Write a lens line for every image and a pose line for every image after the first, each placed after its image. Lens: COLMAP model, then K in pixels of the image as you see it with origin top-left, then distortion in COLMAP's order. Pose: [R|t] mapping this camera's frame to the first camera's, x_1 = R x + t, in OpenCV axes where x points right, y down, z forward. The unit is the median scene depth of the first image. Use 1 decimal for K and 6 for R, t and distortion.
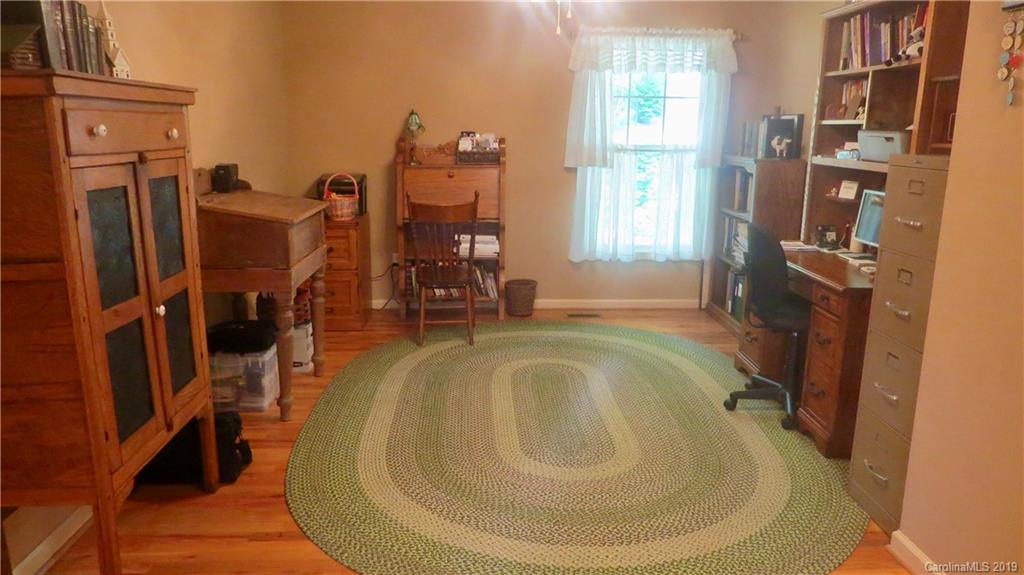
lens RADIAL K [[728.6, 0, 506.4], [0, 728.6, 281.4], [0, 0, 1]] dist [-0.033889, 0.014814]
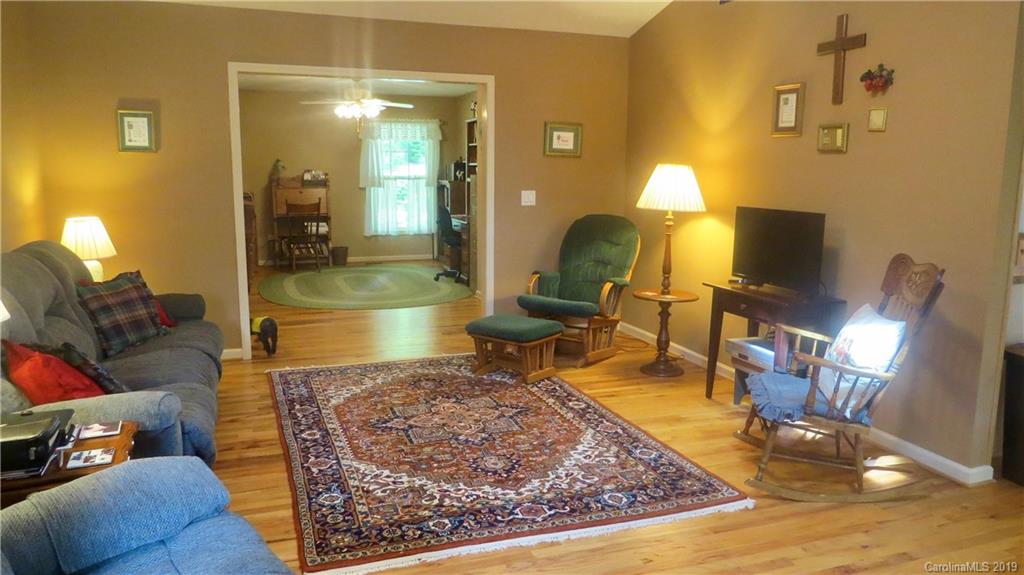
lens RADIAL K [[728.6, 0, 505.2], [0, 728.6, 284.7], [0, 0, 1]] dist [-0.033889, 0.014814]
pose [[0.955167, -0.052110, 0.291446, -0.131561], [0.065852, 0.997123, -0.037534, 0.206442], [-0.288651, 0.055043, 0.955851, -0.985137]]
